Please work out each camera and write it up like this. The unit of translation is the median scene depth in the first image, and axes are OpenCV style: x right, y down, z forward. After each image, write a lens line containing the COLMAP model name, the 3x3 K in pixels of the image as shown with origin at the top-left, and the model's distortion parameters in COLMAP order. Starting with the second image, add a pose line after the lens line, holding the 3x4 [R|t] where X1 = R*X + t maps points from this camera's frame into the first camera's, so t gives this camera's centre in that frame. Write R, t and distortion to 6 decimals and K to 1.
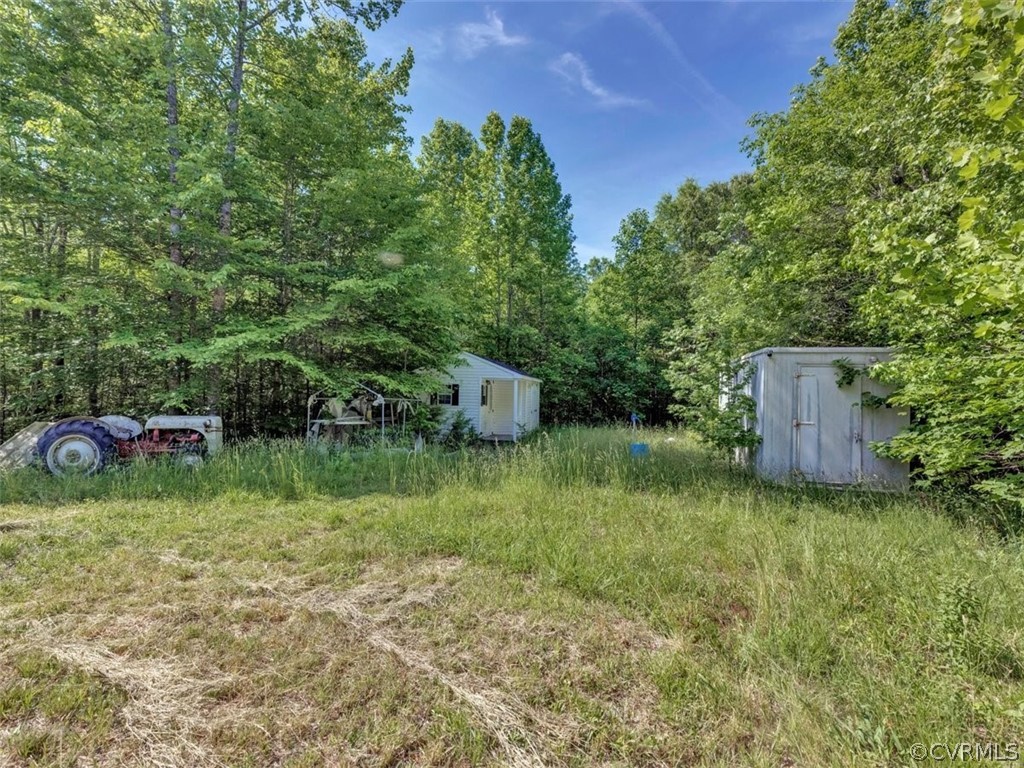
lens RADIAL K [[628.9, 0, 512.0], [0, 628.9, 384.0], [0, 0, 1]] dist [-0.001234, 0.000261]
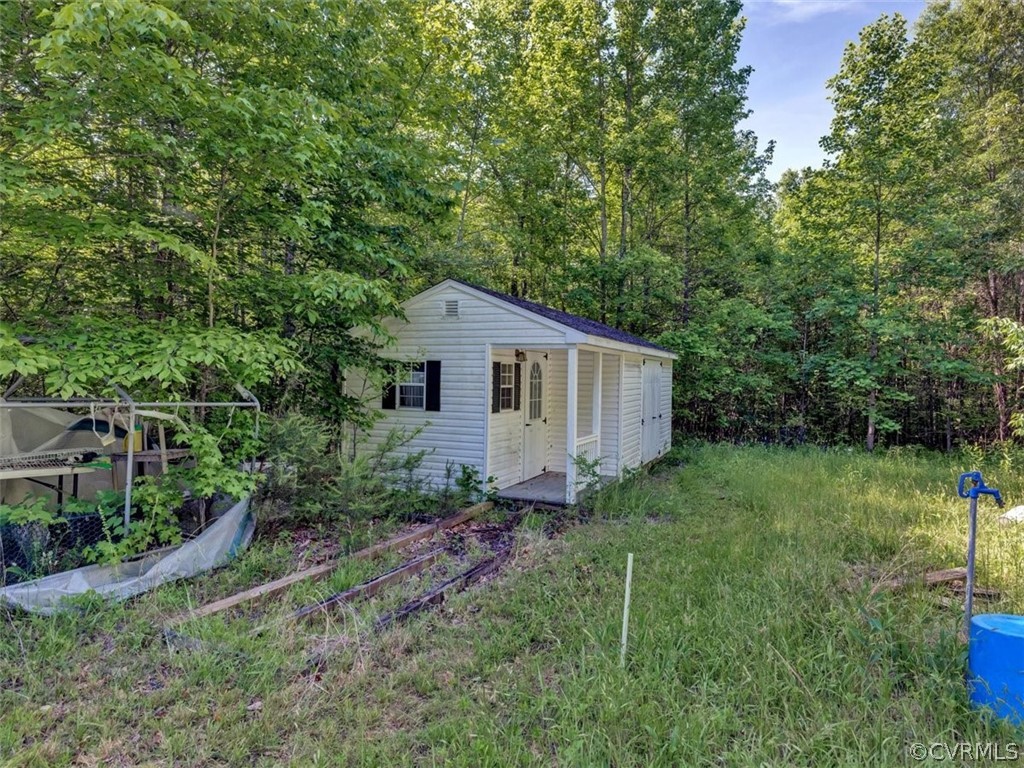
lens RADIAL K [[628.9, 0, 512.0], [0, 628.9, 384.0], [0, 0, 1]] dist [-0.001234, 0.000261]
pose [[0.960211, -0.000110, -0.279276, 0.057023], [0.006291, 0.999755, 0.021236, 0.005155], [0.279205, -0.022147, 0.959976, 0.444515]]
